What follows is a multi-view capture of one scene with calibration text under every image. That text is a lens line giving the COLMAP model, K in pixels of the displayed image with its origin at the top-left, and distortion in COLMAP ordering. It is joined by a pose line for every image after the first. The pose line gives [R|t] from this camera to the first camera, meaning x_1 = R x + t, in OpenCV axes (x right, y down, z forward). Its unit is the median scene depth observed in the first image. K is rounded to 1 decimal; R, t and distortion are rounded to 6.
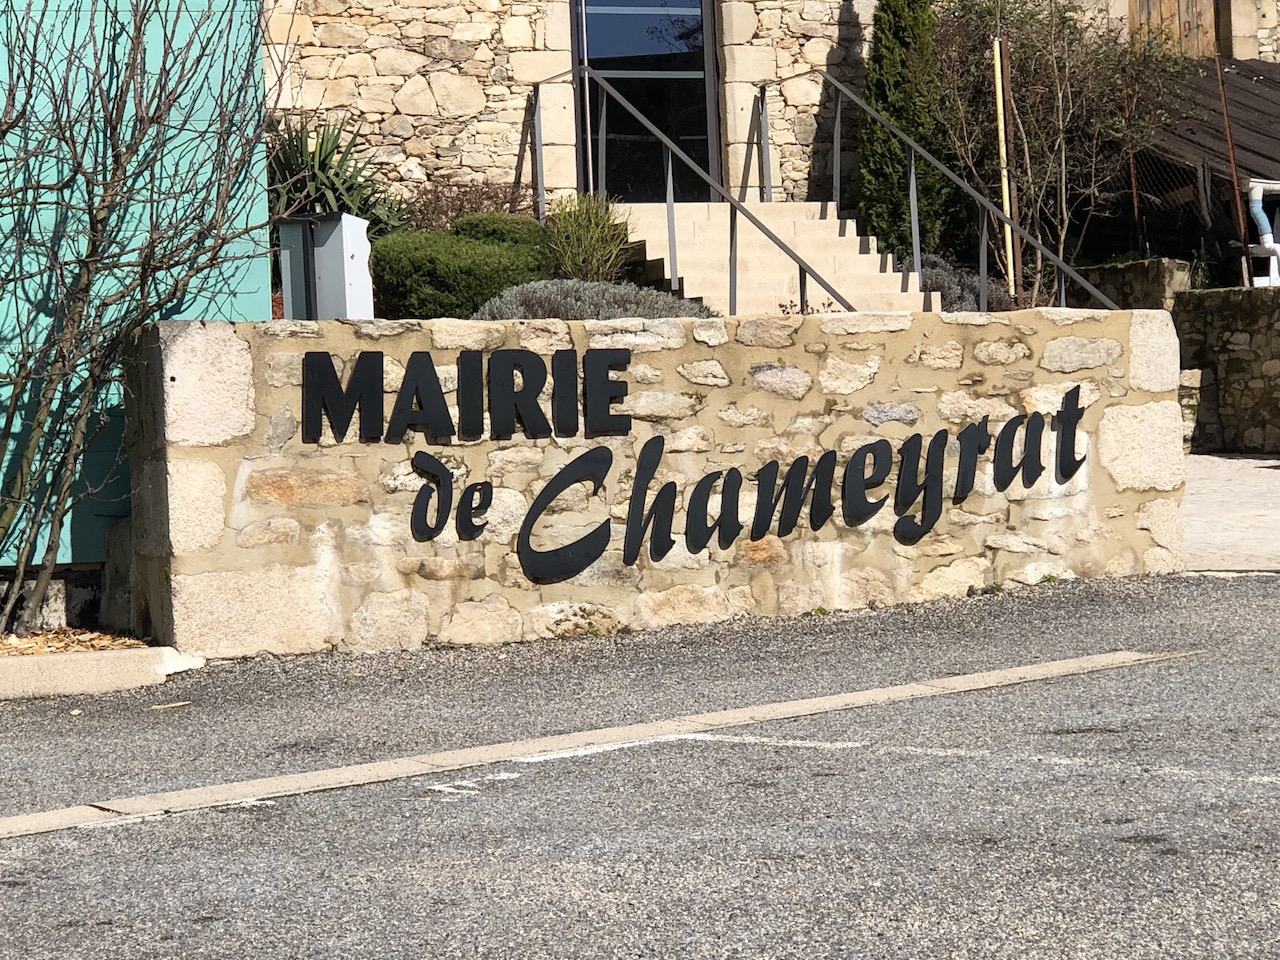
lens RADIAL K [[3426.5, 0, 640.0], [0, 3426.5, 480.0], [0, 0, 1]] dist [0.037469, 0.700987]
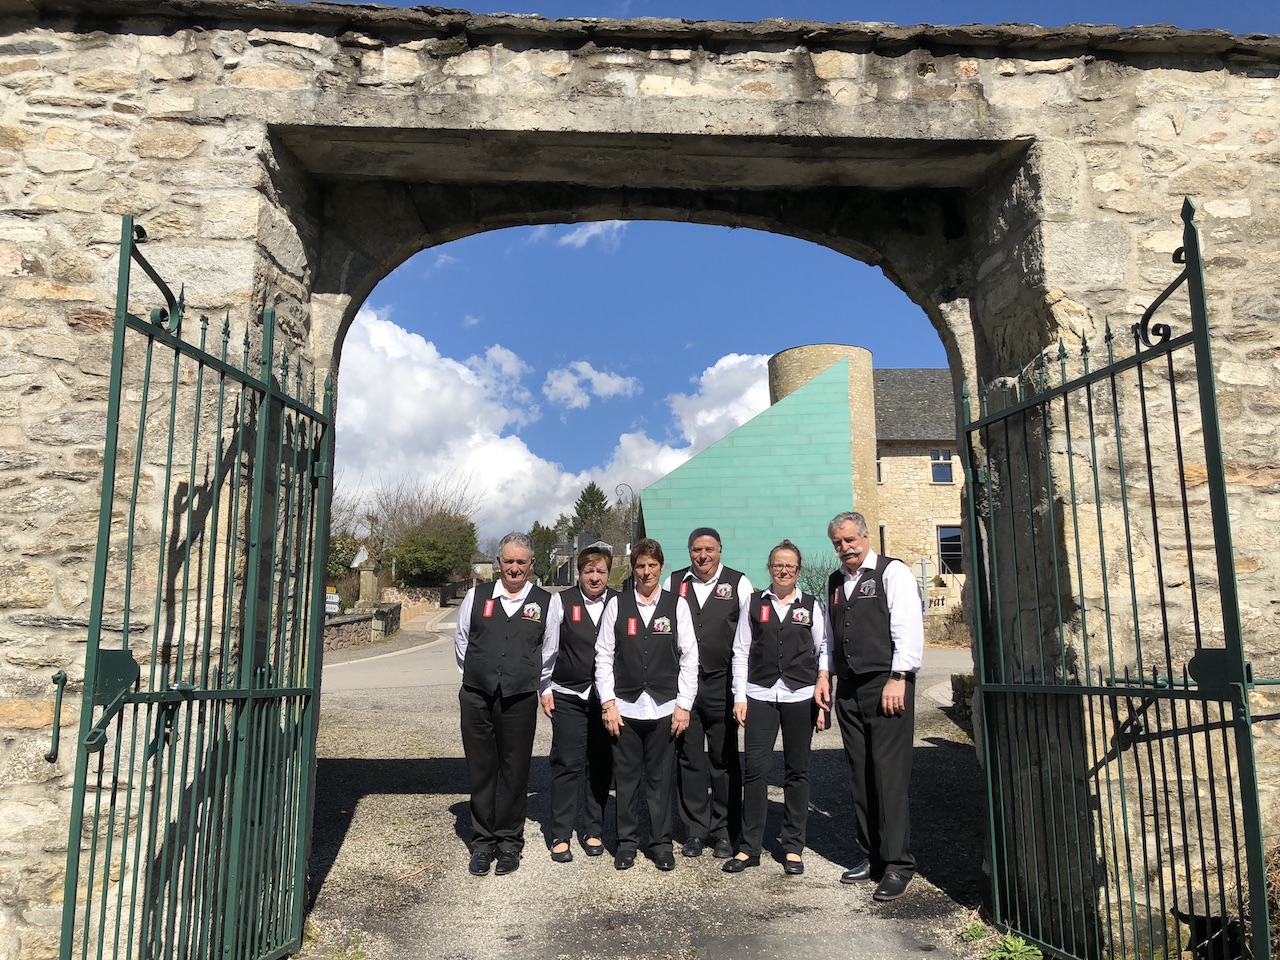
lens RADIAL K [[1120.2, 0, 611.6], [0, 1120.2, 483.2], [0, 0, 1]] dist [0.074366, -0.111956]
pose [[0.906944, -0.029583, -0.420210, 0.639203], [-0.035181, 0.988727, -0.145540, 0.156207], [0.419779, 0.146781, 0.895679, -2.301515]]
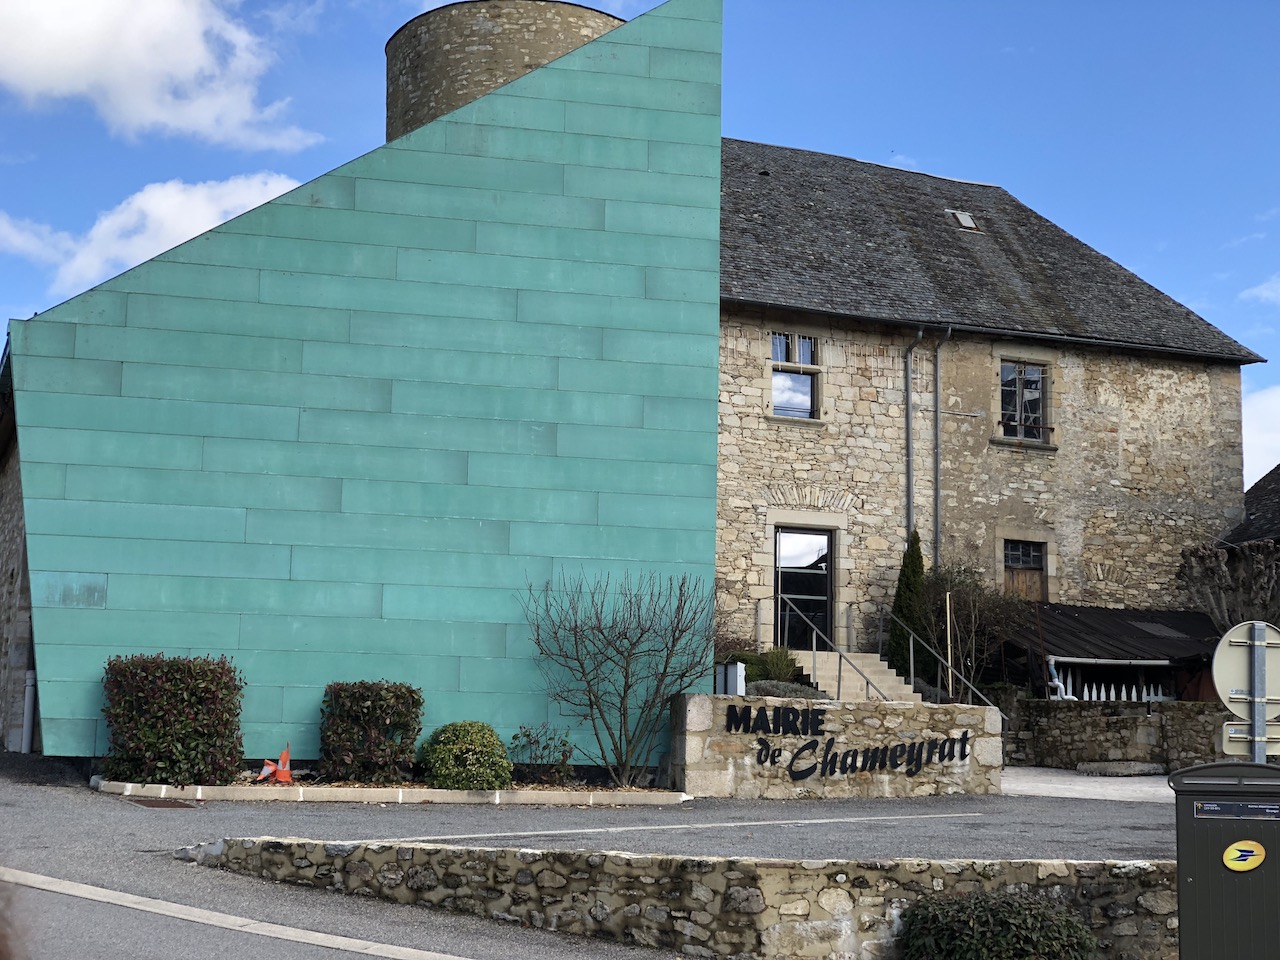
lens RADIAL K [[1955.7, 0, 640.0], [0, 1955.7, 480.0], [0, 0, 1]] dist [0.036367, 0.077483]
pose [[0.996993, 0.050641, -0.058653, -0.077178], [-0.059043, 0.986654, -0.151749, 0.037231], [0.050186, 0.154756, 0.986677, -0.825792]]
